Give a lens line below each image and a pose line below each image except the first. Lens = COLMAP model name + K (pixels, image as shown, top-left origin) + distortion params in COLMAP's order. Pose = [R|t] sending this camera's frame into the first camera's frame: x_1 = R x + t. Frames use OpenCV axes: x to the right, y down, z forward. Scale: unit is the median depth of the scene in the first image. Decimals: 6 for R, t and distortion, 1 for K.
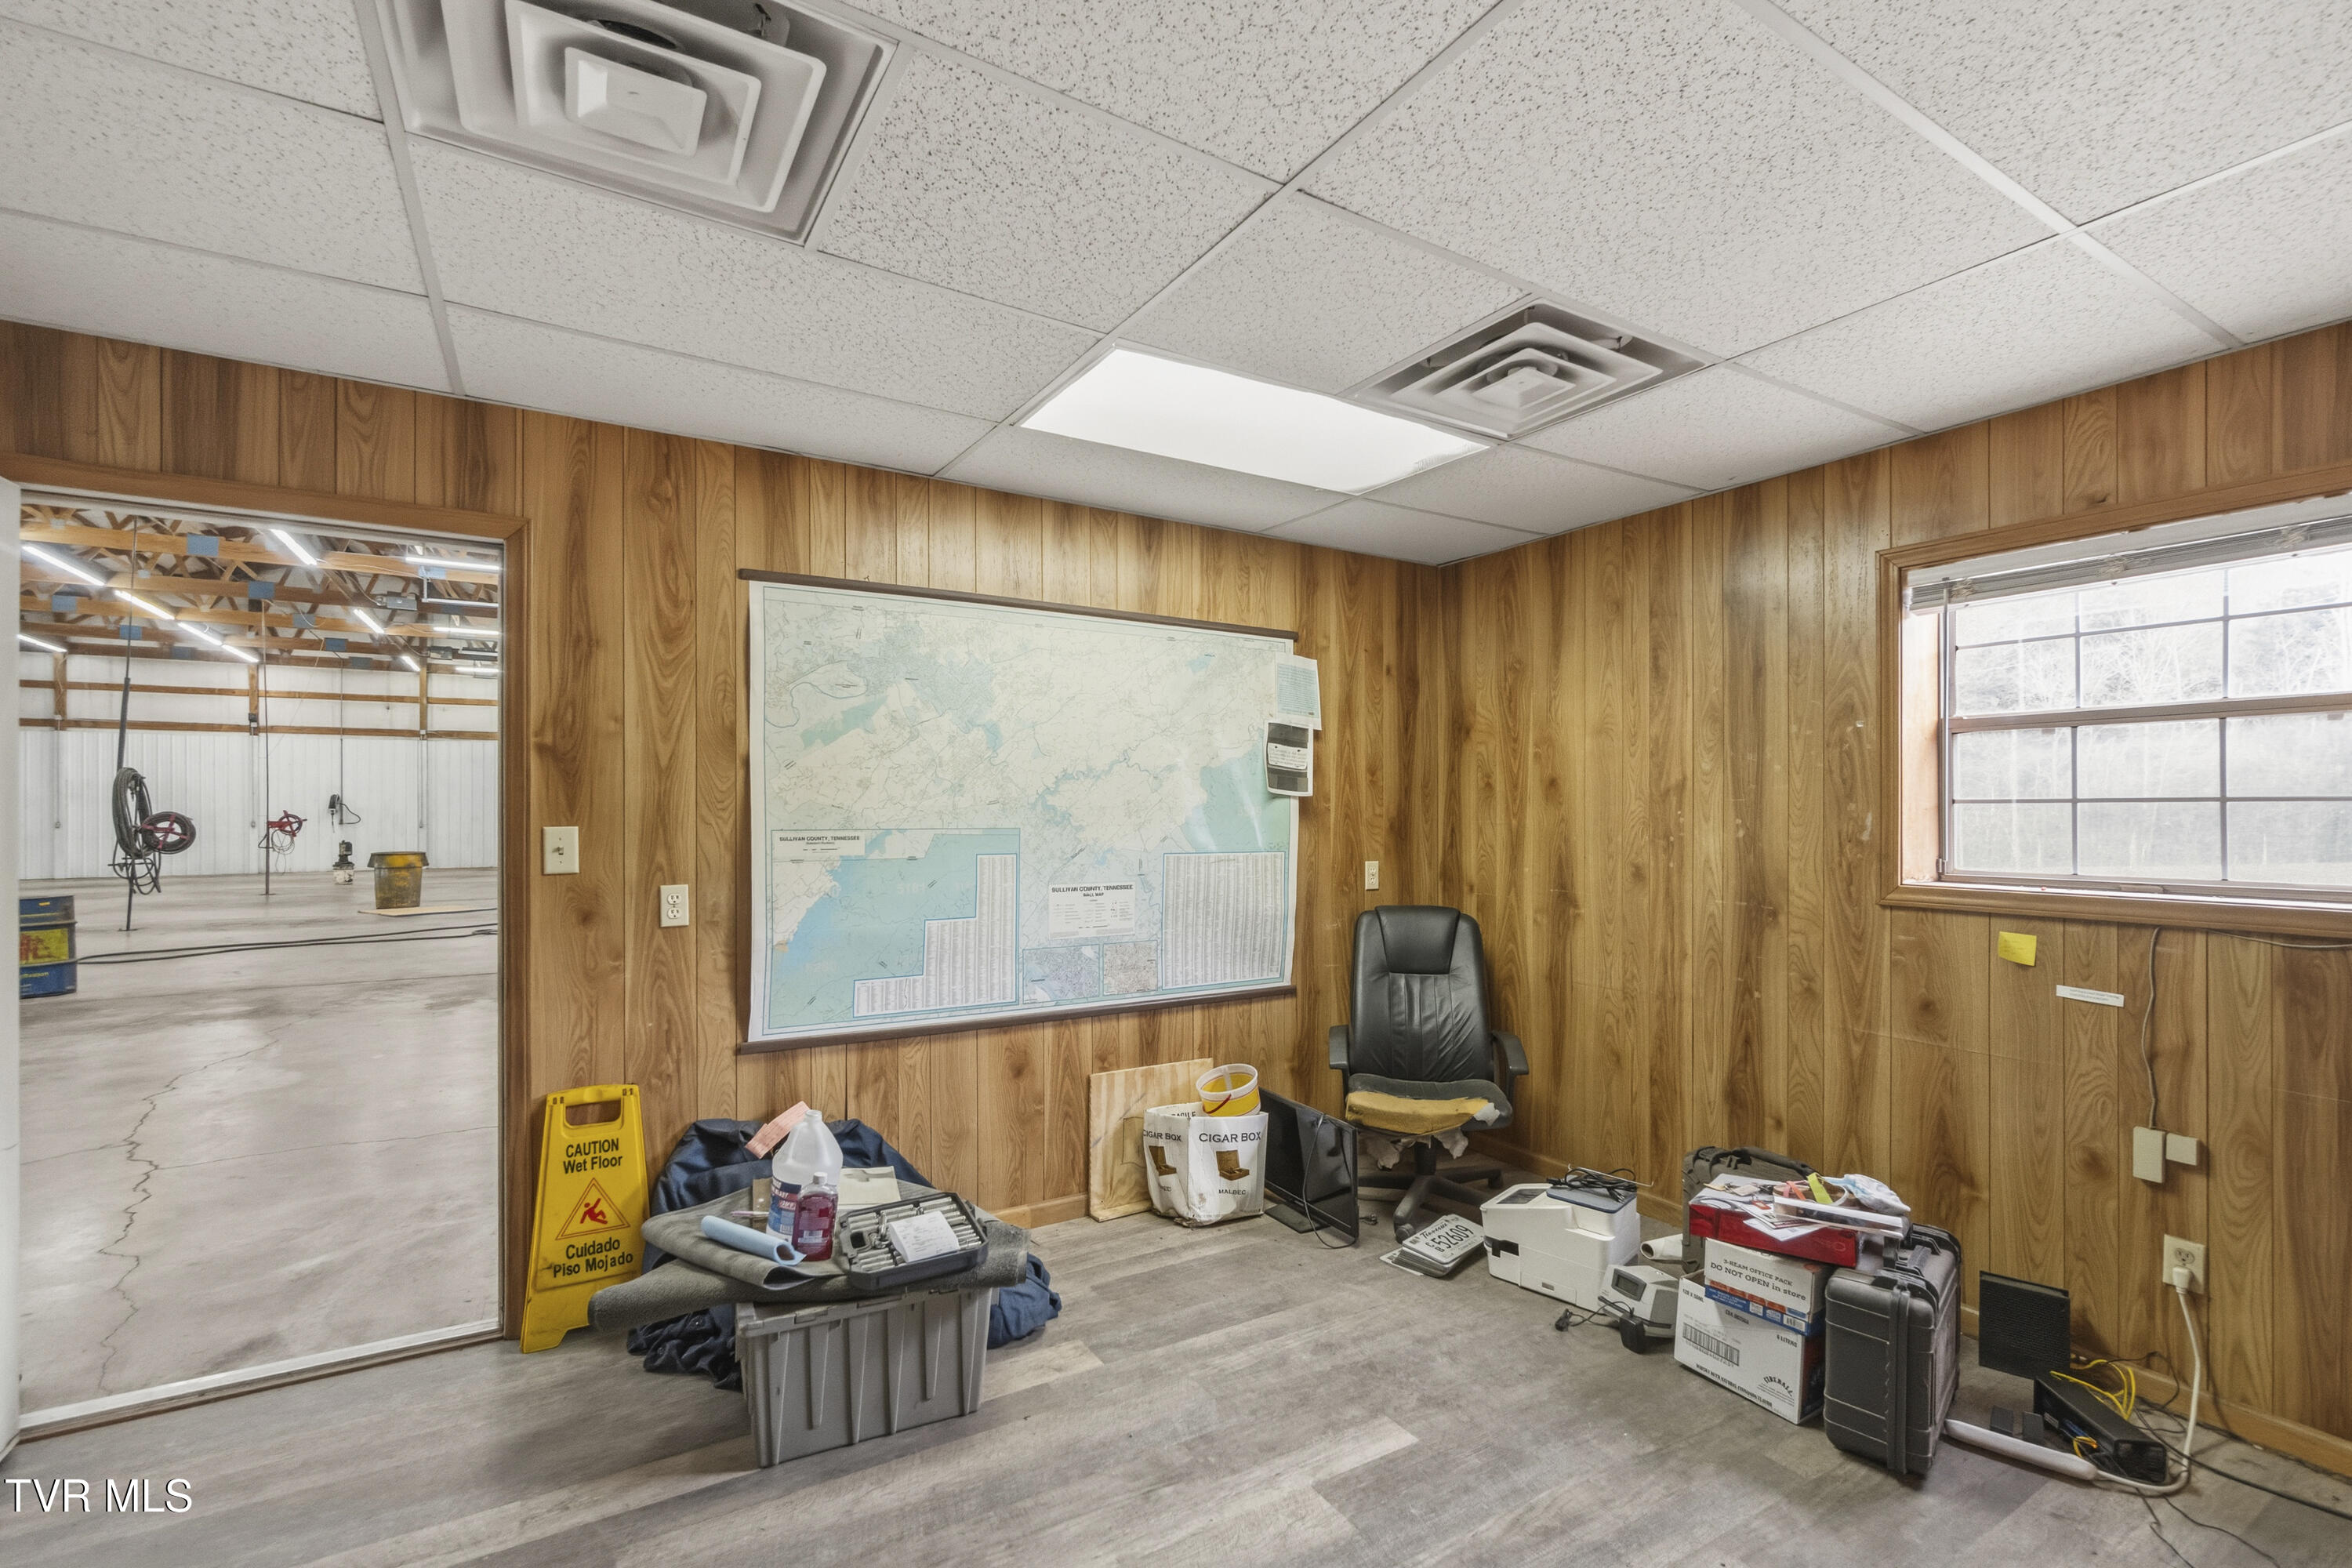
lens RADIAL K [[1021.5, 0, 1154.0], [0, 1021.5, 802.8], [0, 0, 1]] dist [-0.004808, 0.001632]
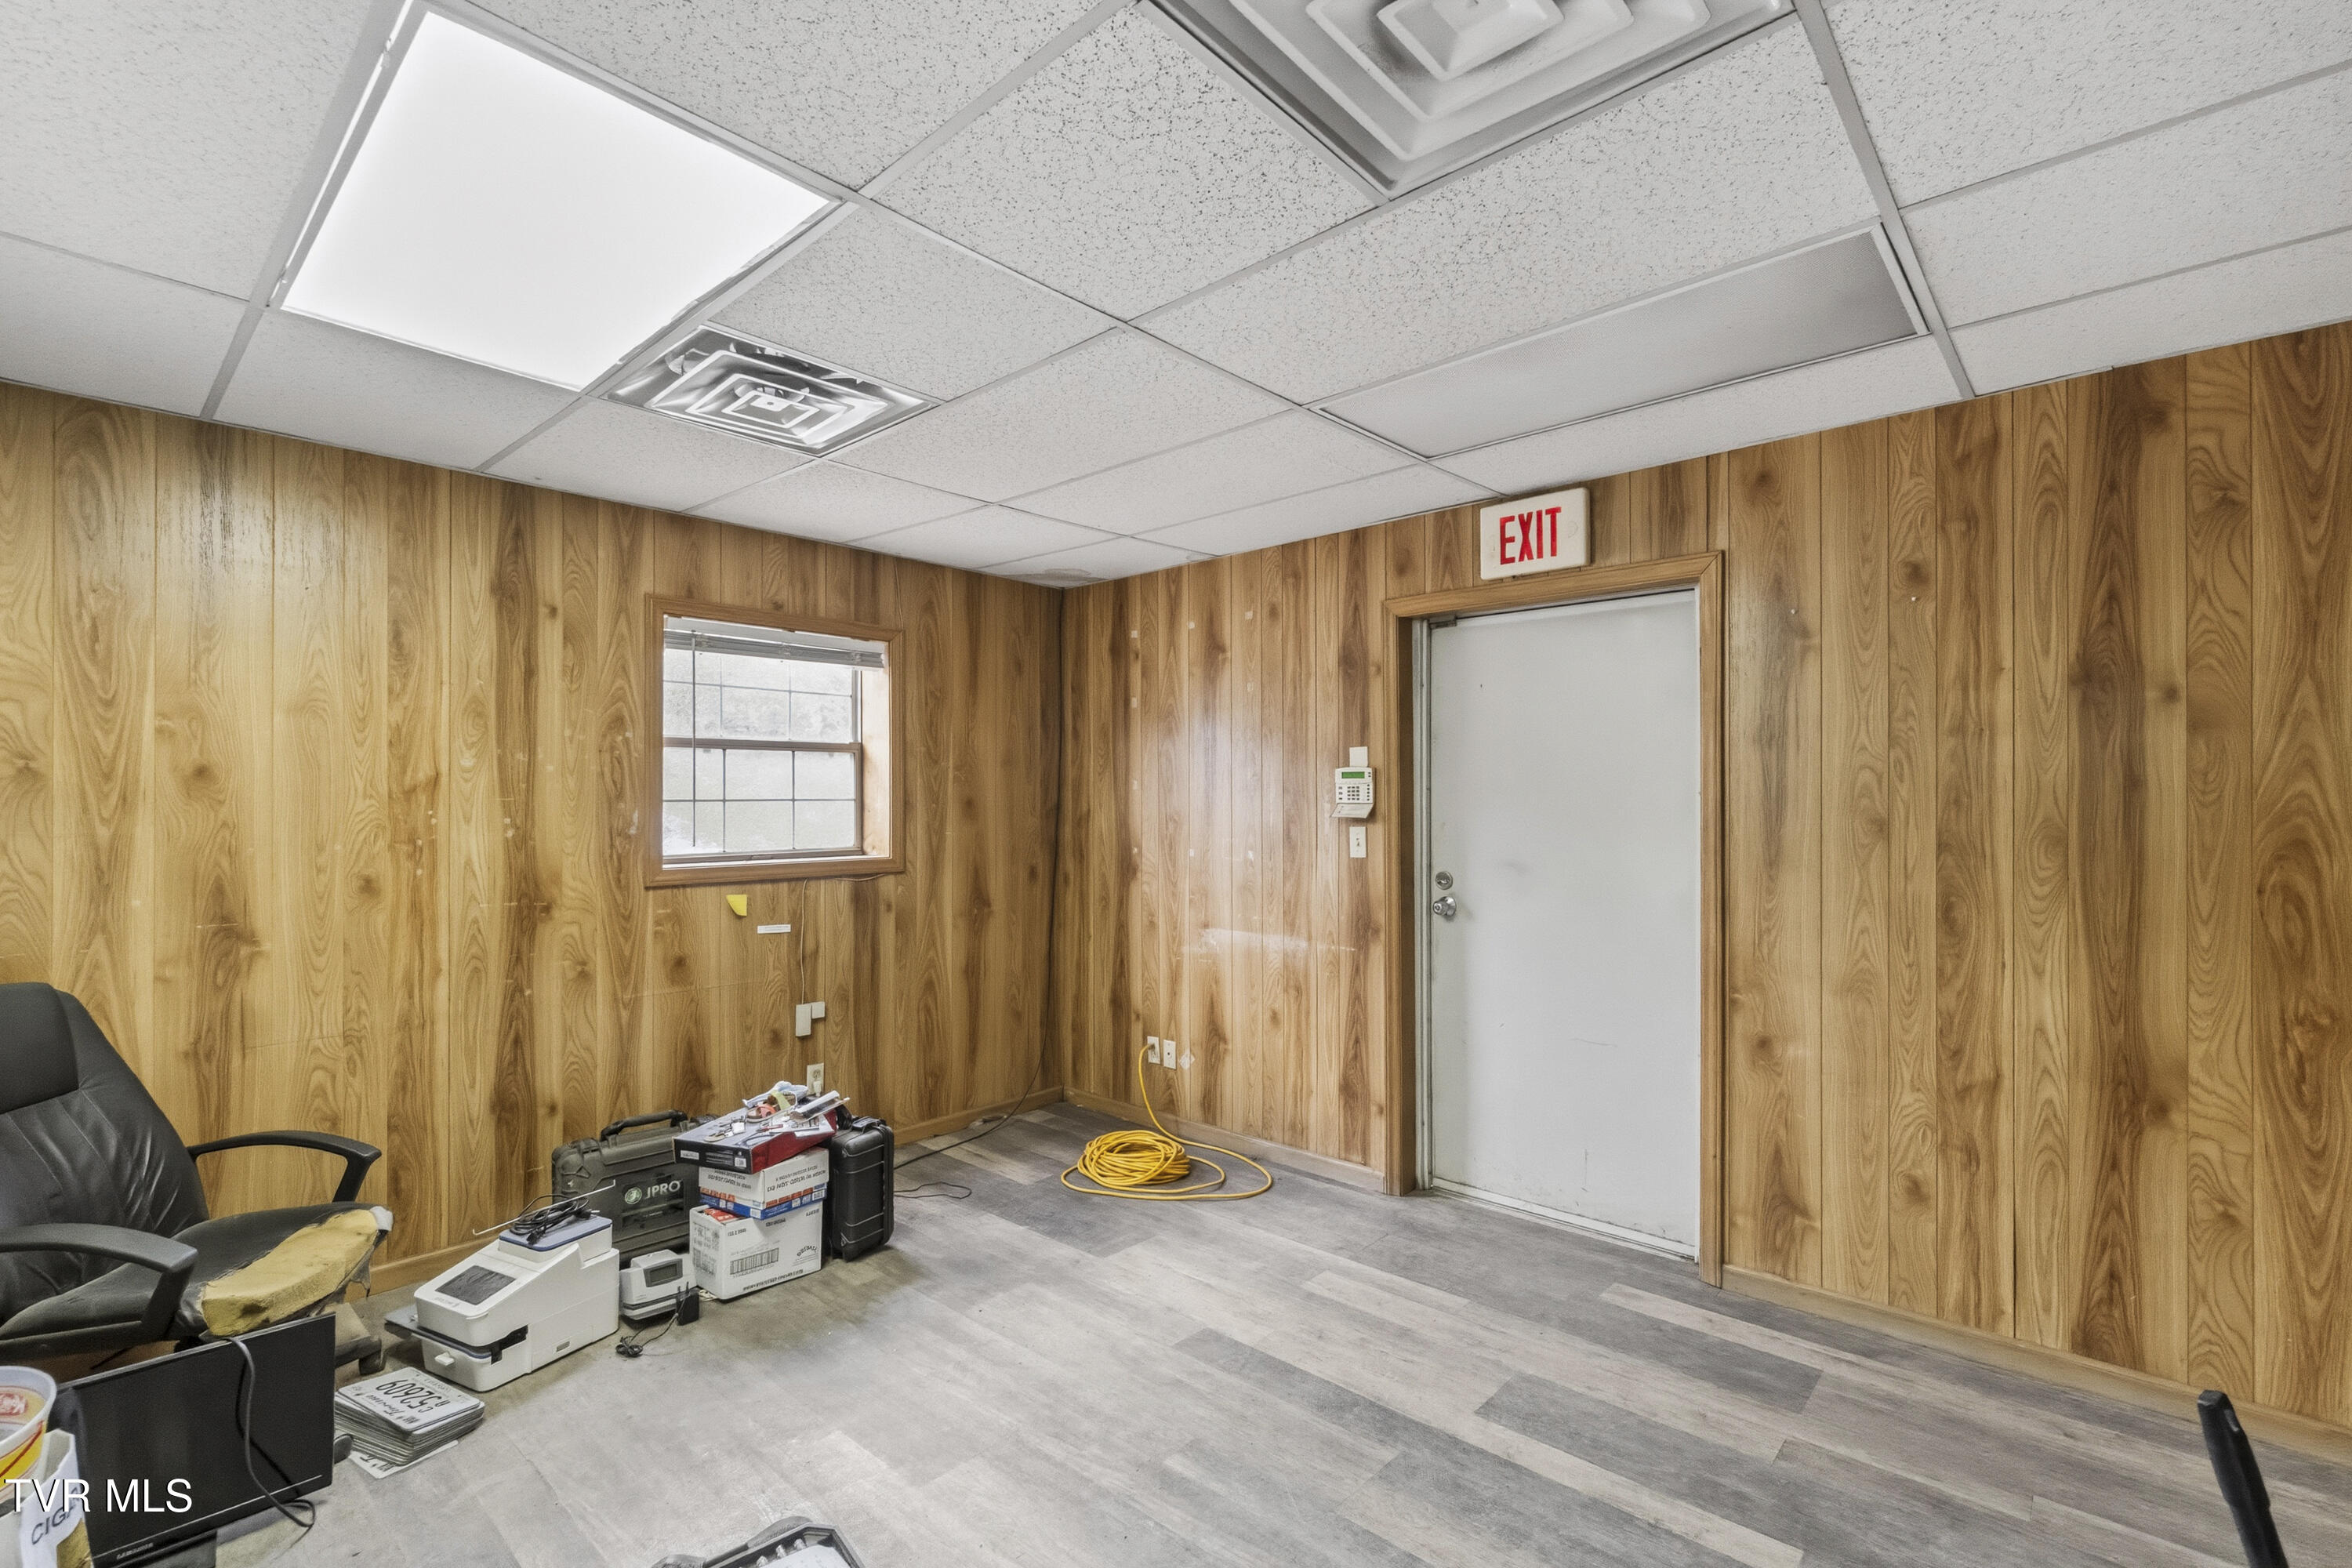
lens RADIAL K [[1021.5, 0, 1176.2], [0, 1021.5, 801.0], [0, 0, 1]] dist [-0.004808, 0.001632]
pose [[-0.291712, -0.001183, 0.956505, -0.591085], [-0.004926, 0.999988, -0.000265, -0.004079], [-0.956493, -0.004789, -0.291715, 0.715231]]
